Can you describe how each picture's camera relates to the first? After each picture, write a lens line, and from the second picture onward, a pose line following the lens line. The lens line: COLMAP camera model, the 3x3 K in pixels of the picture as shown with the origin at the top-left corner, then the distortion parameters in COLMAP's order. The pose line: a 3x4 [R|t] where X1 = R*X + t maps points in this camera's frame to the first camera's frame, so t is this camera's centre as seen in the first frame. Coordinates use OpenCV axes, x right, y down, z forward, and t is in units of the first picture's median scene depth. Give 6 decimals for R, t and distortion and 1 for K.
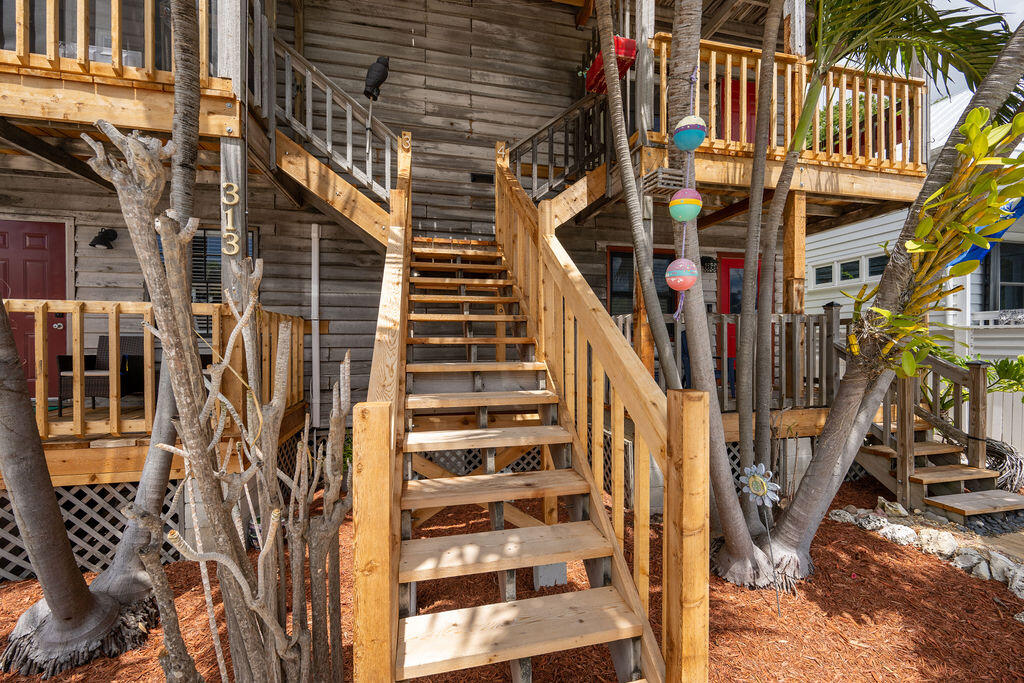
lens RADIAL K [[399.6, 0, 512.9], [0, 399.6, 340.4], [0, 0, 1]] dist [-0.006165, 0.001759]
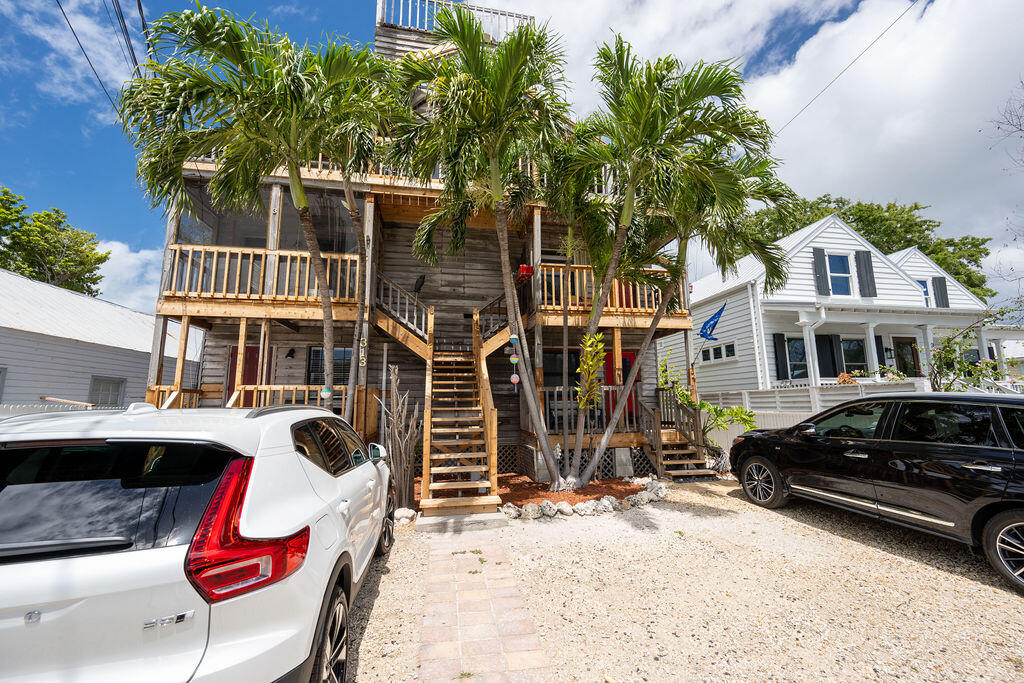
lens RADIAL K [[399.6, 0, 513.1], [0, 399.6, 342.9], [0, 0, 1]] dist [-0.006165, 0.001759]
pose [[0.999235, -0.014724, -0.036243, 0.261206], [0.008988, 0.988092, -0.153599, 0.029145], [0.038073, 0.153156, 0.987468, -1.142665]]
